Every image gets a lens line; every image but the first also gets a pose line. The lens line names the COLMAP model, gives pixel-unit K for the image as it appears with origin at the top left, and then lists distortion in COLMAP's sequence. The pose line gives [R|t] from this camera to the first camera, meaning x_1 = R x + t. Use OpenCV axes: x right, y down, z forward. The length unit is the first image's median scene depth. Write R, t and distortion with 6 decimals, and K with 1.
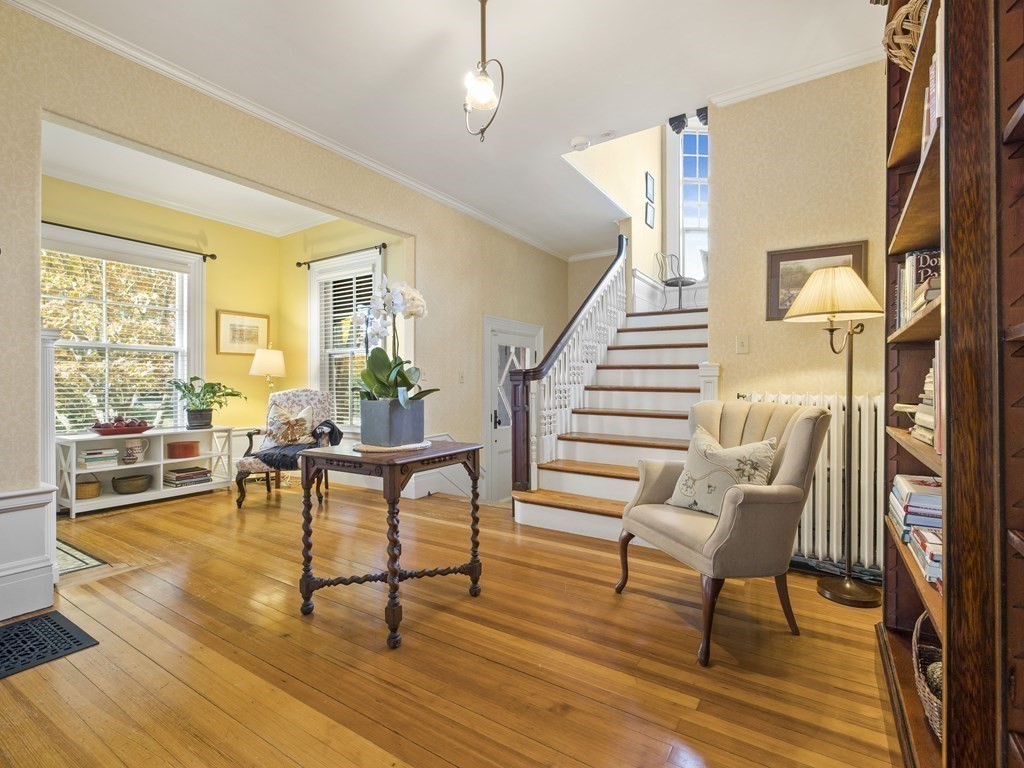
lens RADIAL K [[484.4, 0, 512.0], [0, 484.4, 384.0], [0, 0, 1]] dist [0.003295, 0.000173]
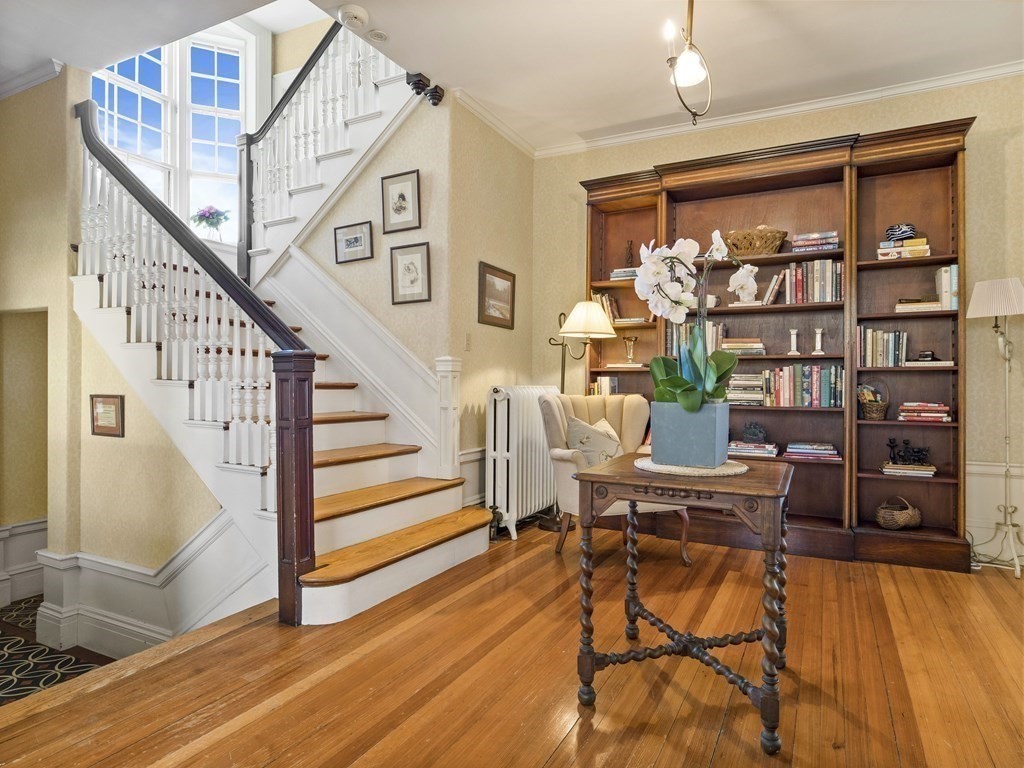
lens RADIAL K [[605.2, 0, 512.0], [0, 605.2, 384.0], [0, 0, 1]] dist [-0.024577, 0.001564]
pose [[-0.099279, -0.000679, 0.995059, -0.592972], [-0.004672, 0.999989, 0.000216, 0.006363], [-0.995049, -0.004627, -0.099281, 0.732005]]
